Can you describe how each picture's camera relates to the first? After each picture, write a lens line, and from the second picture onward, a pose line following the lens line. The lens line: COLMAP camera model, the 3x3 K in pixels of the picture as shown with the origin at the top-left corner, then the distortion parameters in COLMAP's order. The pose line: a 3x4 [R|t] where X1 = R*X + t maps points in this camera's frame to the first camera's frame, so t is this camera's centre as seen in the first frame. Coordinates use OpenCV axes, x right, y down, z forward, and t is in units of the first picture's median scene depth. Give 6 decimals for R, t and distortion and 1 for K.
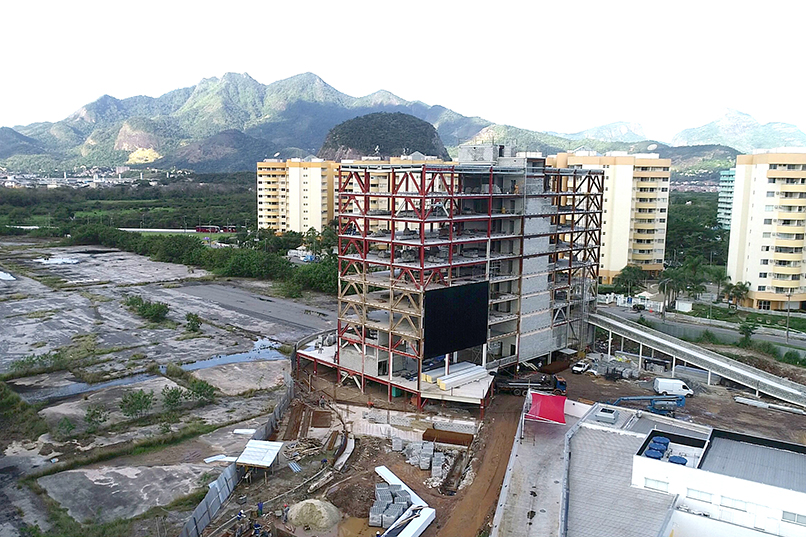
lens RADIAL K [[656.5, 0, 372.4], [0, 656.5, 279.8], [0, 0, 1]] dist [-0.002614, 0.001626]
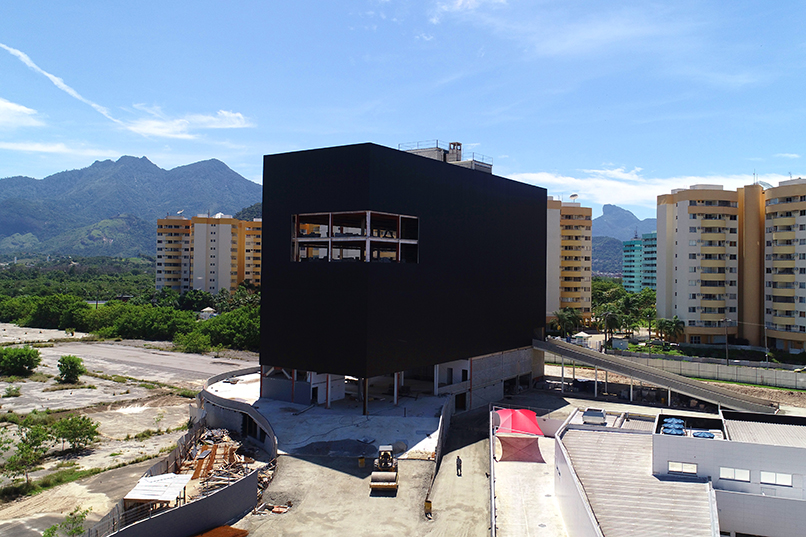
lens RADIAL K [[665.8, 0, 431.8], [0, 665.8, 267.4], [0, 0, 1]] dist [-0.000635, 0.005793]
pose [[0.974933, 0.005150, 0.222439, -0.018568], [0.029510, 0.987908, -0.152210, 0.063132], [-0.220533, 0.154959, 0.962992, 0.081941]]
